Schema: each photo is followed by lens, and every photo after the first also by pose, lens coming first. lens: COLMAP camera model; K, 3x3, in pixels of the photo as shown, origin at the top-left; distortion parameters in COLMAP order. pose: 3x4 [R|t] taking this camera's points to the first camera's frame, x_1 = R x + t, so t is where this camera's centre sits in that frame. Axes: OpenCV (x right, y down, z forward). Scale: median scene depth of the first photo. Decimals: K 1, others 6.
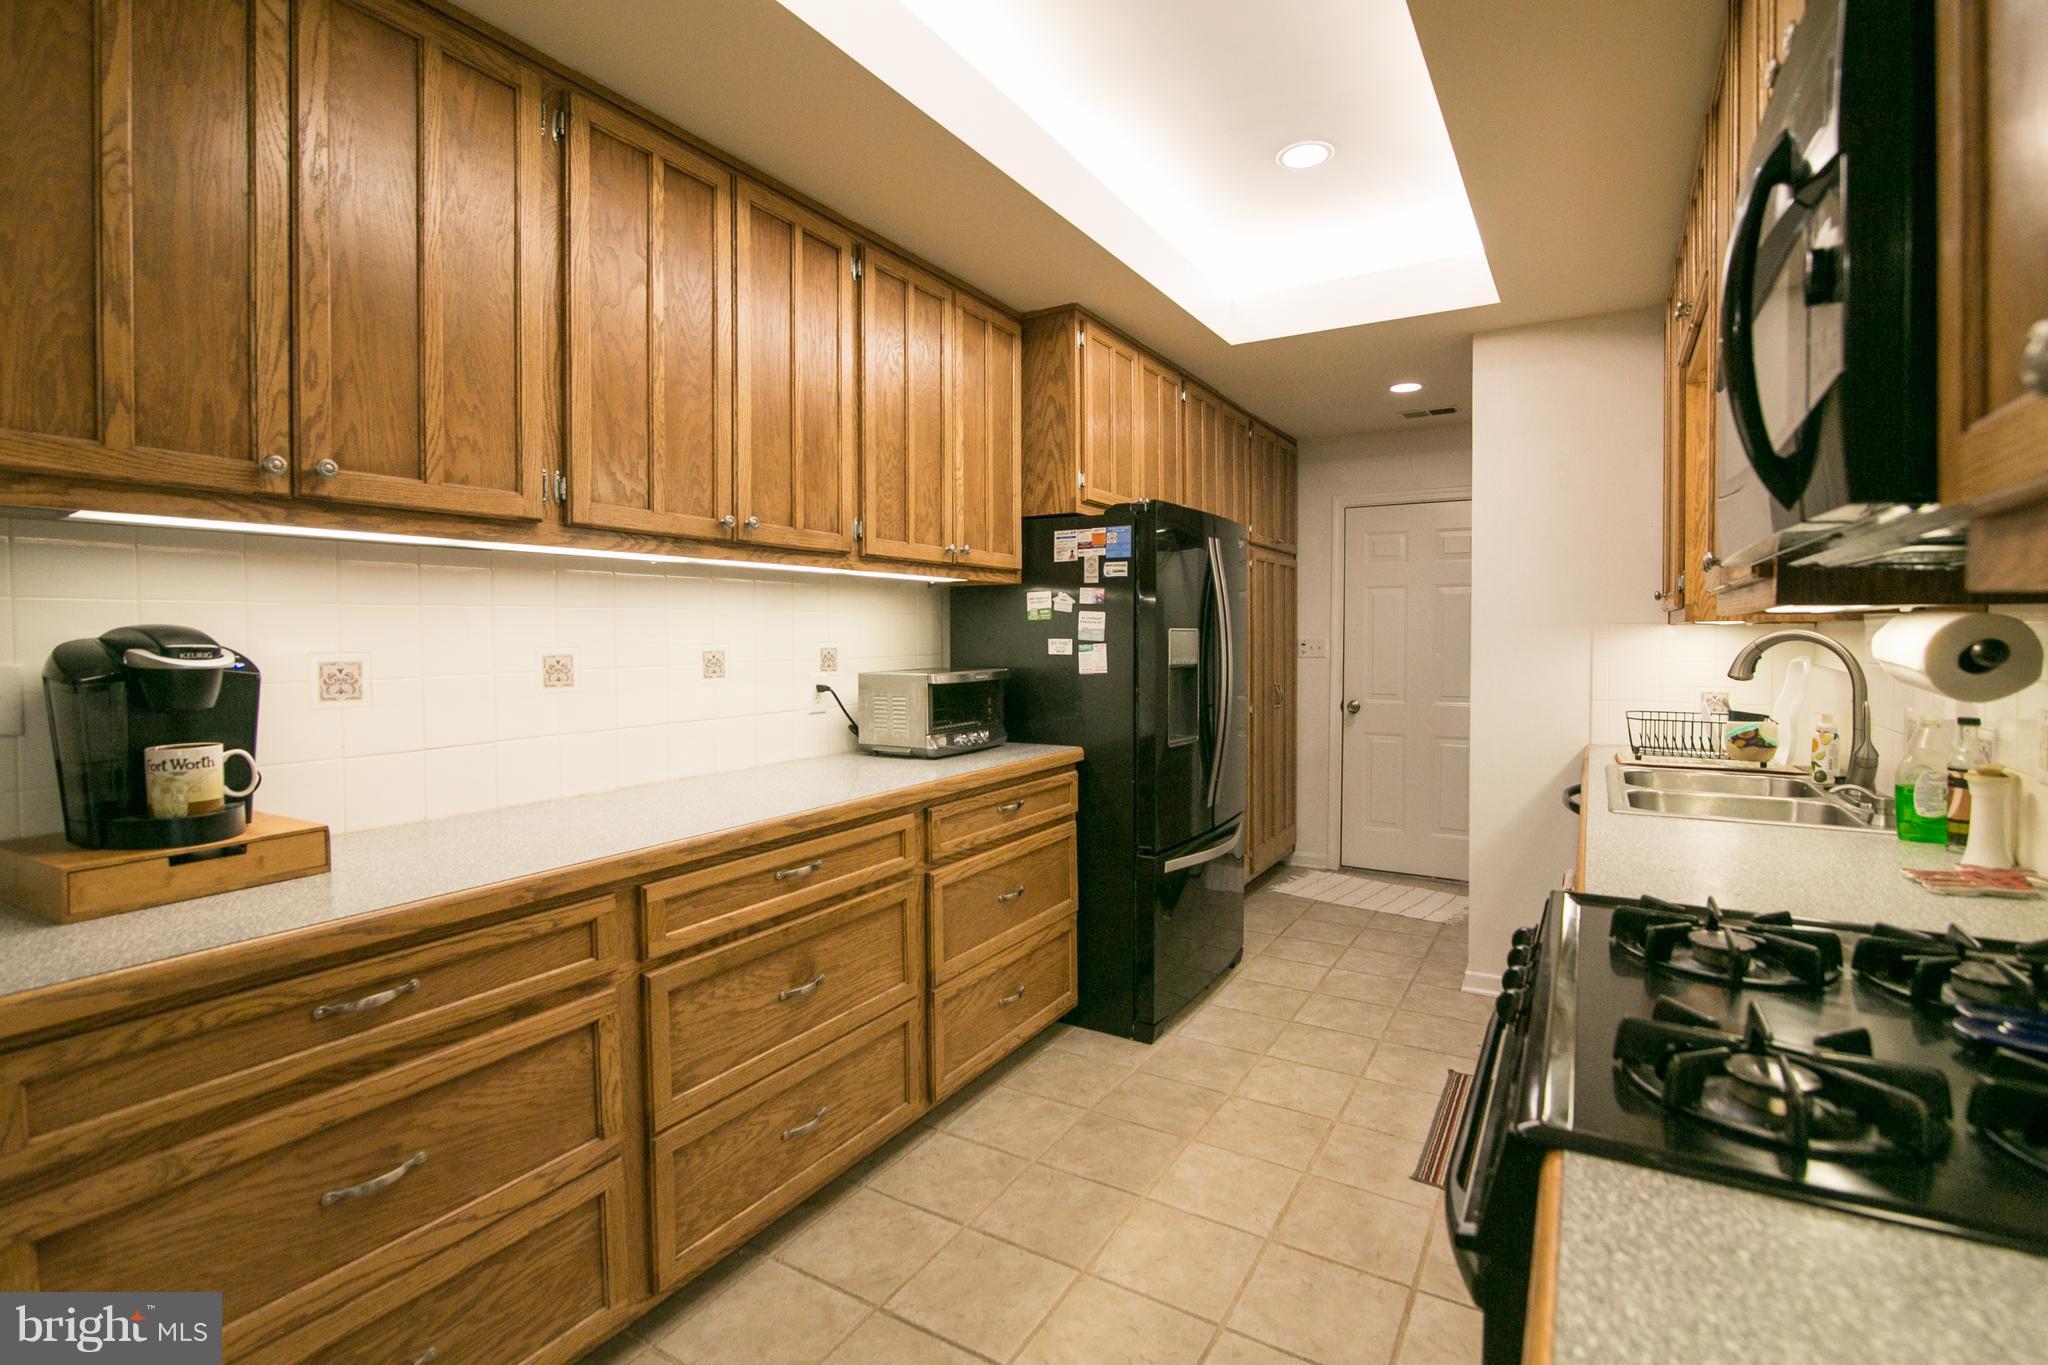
lens RADIAL K [[950.8, 0, 1029.9], [0, 950.8, 652.2], [0, 0, 1]] dist [-0.001420, 0.000047]
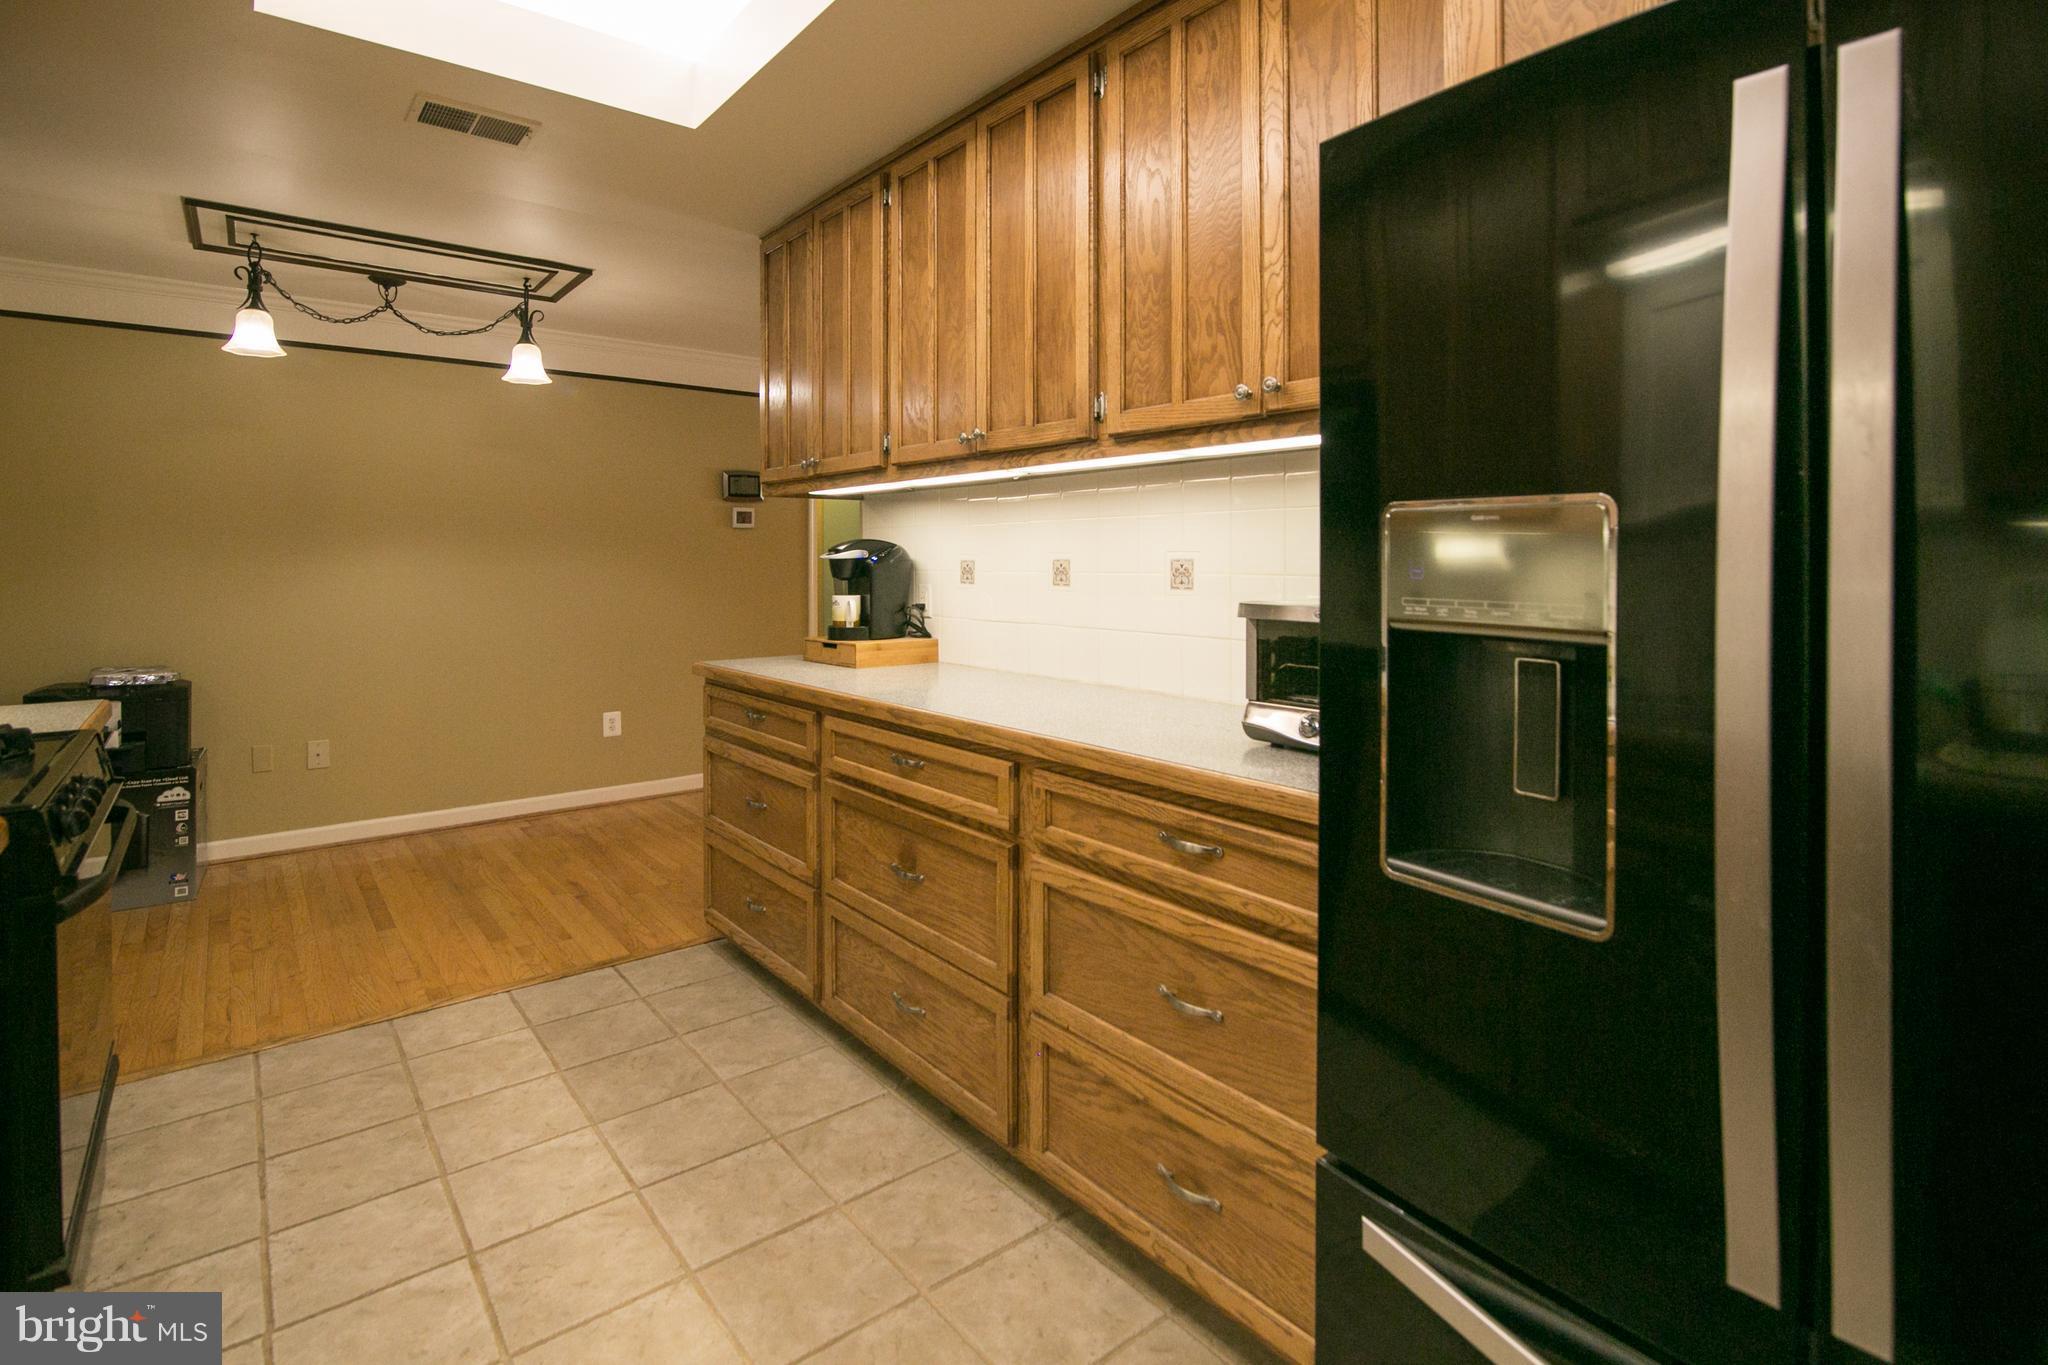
lens RADIAL K [[980.5, 0, 1027.4], [0, 980.5, 560.1], [0, 0, 1]] dist [-0.011693, -0.000255]
pose [[-0.335567, 0.002203, -0.942014, 0.539764], [-0.023792, 0.999658, 0.010813, -0.007348], [0.941716, 0.026041, -0.335400, 1.079925]]
